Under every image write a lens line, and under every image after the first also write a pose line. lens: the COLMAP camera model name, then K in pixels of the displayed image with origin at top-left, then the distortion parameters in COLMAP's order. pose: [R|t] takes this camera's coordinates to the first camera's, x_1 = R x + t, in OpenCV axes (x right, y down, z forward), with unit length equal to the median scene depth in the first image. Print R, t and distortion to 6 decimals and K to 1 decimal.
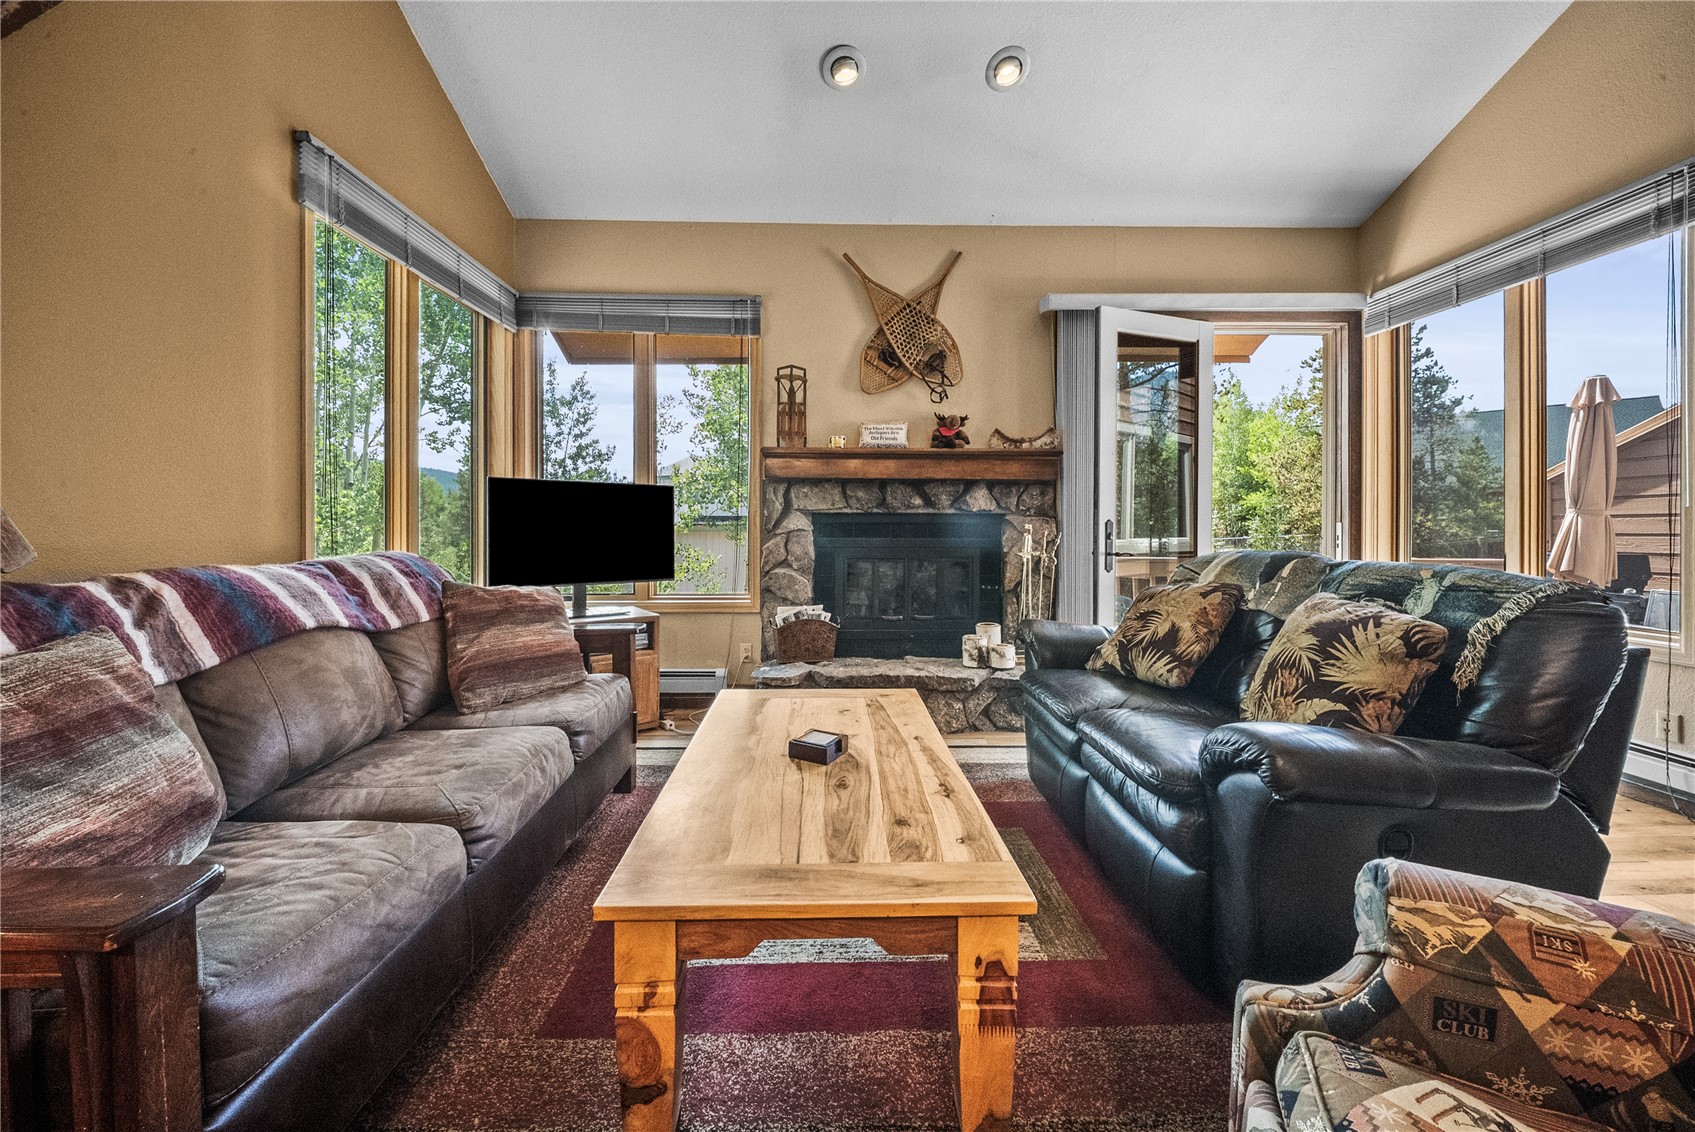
lens RADIAL K [[622.1, 0, 843.2], [0, 622.1, 533.1], [0, 0, 1]] dist [-0.000541, -0.000167]
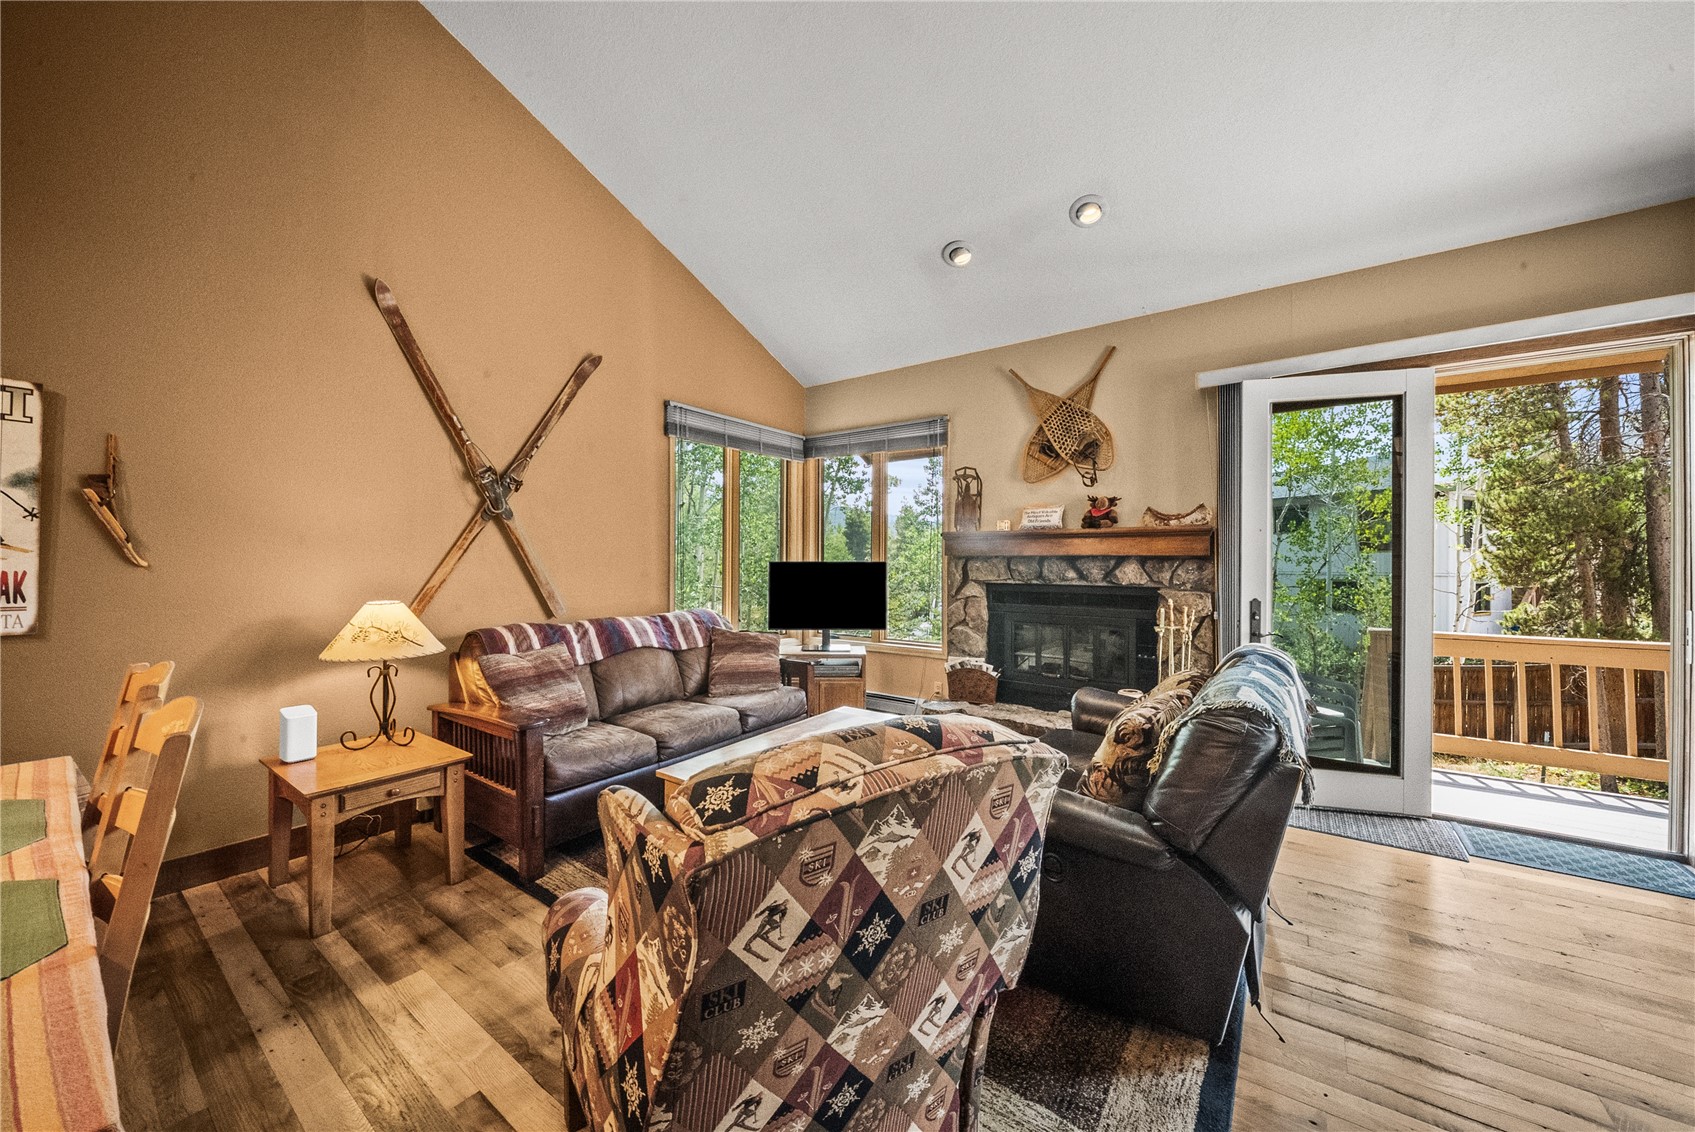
lens RADIAL K [[609.5, 0, 847.5], [0, 609.5, 566.0], [0, 0, 1]] dist [-0.000904, -0.000170]
pose [[0.794206, 0.004174, -0.607635, 0.478056], [-0.007441, 0.999968, -0.002856, -0.061693], [0.607603, 0.006790, 0.794212, -0.132566]]
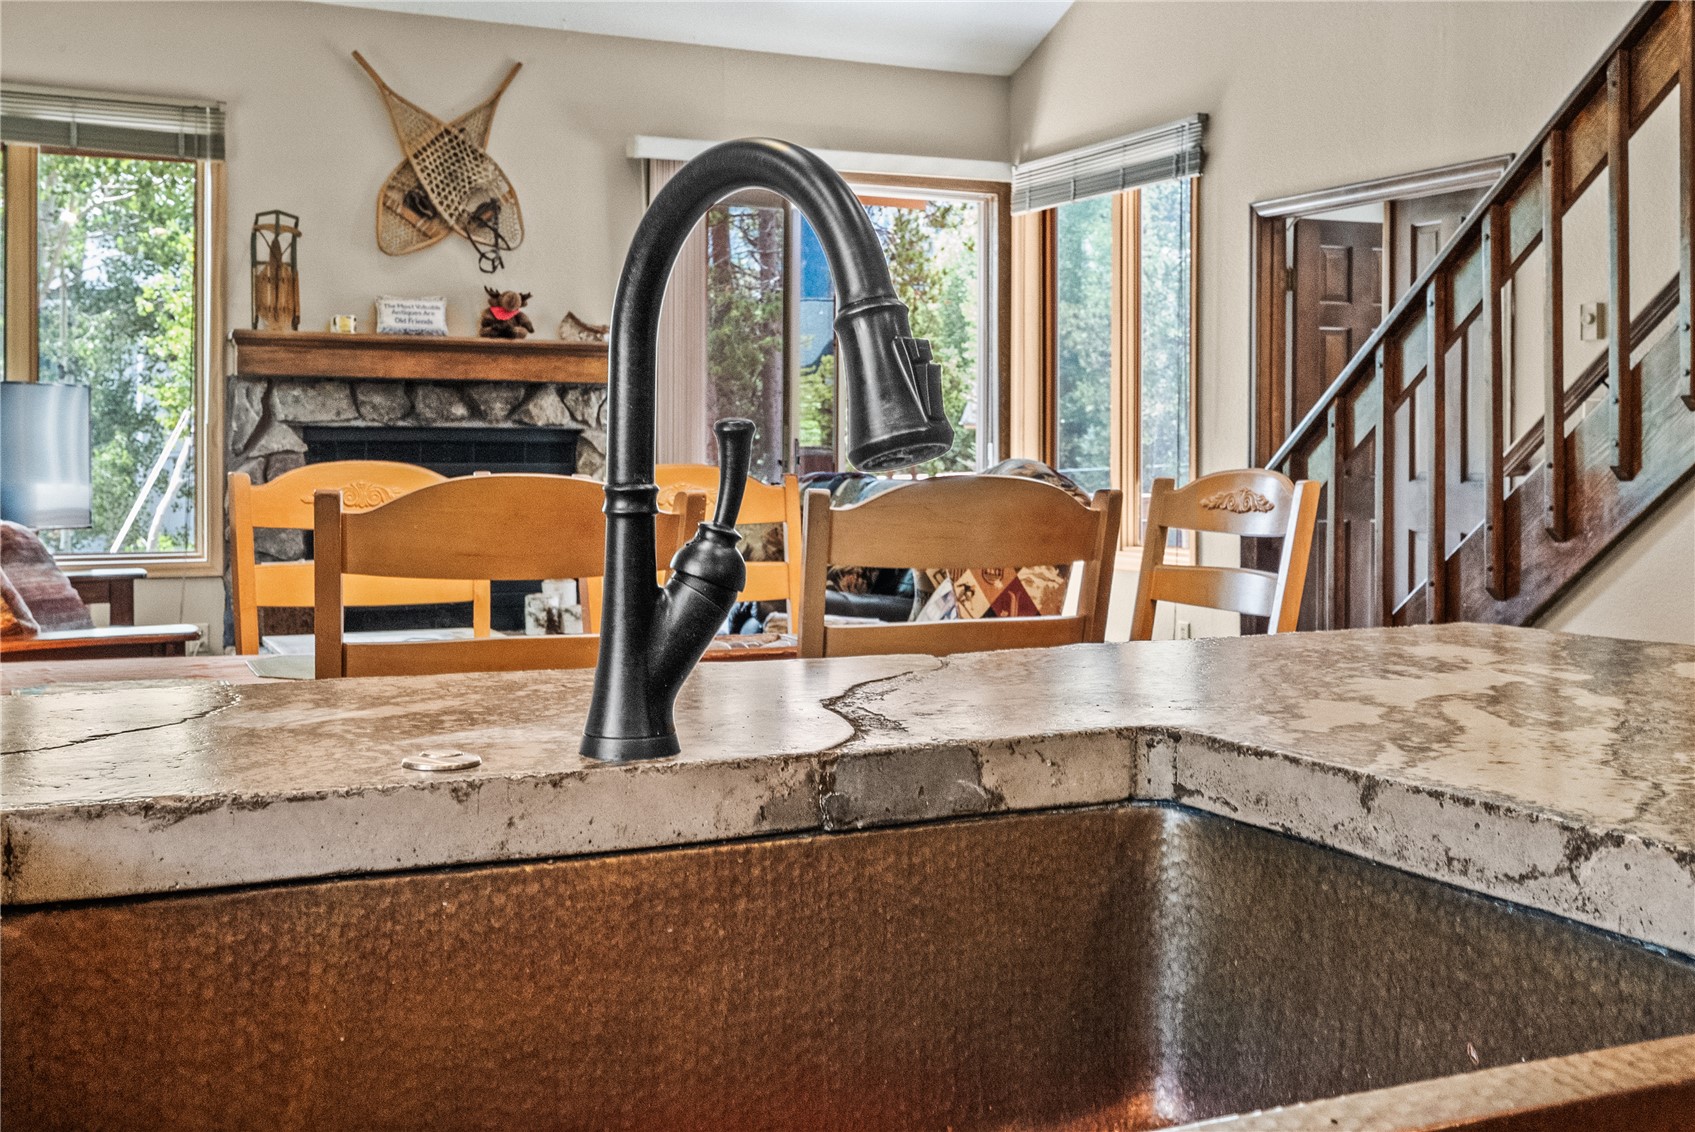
lens RADIAL K [[1728.4, 0, 847.5], [0, 1728.4, 456.3], [0, 0, 1]] dist [-0.000849, -0.004067]
pose [[0.916236, 0.000586, 0.400638, -0.267617], [0.000730, 0.999995, -0.003131, 0.007146], [-0.400638, 0.003161, 0.916231, -0.986699]]
